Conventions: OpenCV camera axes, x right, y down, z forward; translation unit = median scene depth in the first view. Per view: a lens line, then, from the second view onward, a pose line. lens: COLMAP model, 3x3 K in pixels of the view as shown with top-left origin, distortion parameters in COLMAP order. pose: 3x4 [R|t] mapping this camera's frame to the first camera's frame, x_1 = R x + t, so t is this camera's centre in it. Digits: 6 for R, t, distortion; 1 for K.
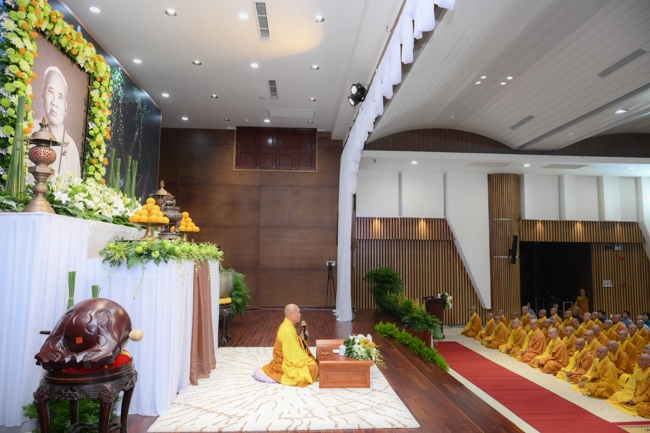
lens RADIAL K [[433.3, 0, 326.9], [0, 433.3, 215.3], [0, 0, 1]] dist [0.009267, 0.002461]
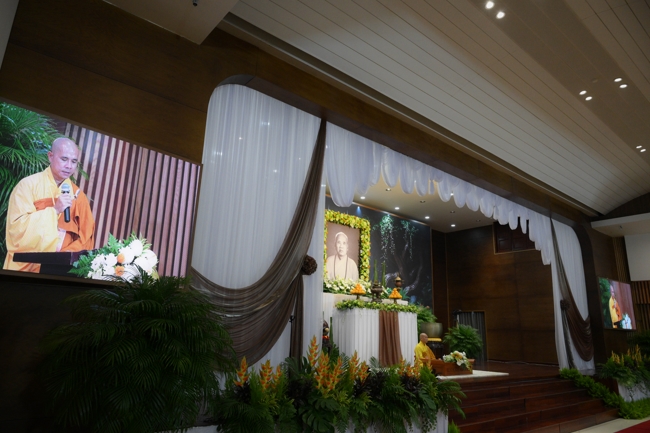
lens RADIAL K [[433.3, 0, 325.3], [0, 433.3, 217.6], [0, 0, 1]] dist [0.009267, 0.002461]
pose [[0.587184, -0.200840, -0.784141, 1.093698], [0.054219, 0.976313, -0.209460, 0.074388], [0.807635, 0.080476, 0.584165, -0.435979]]
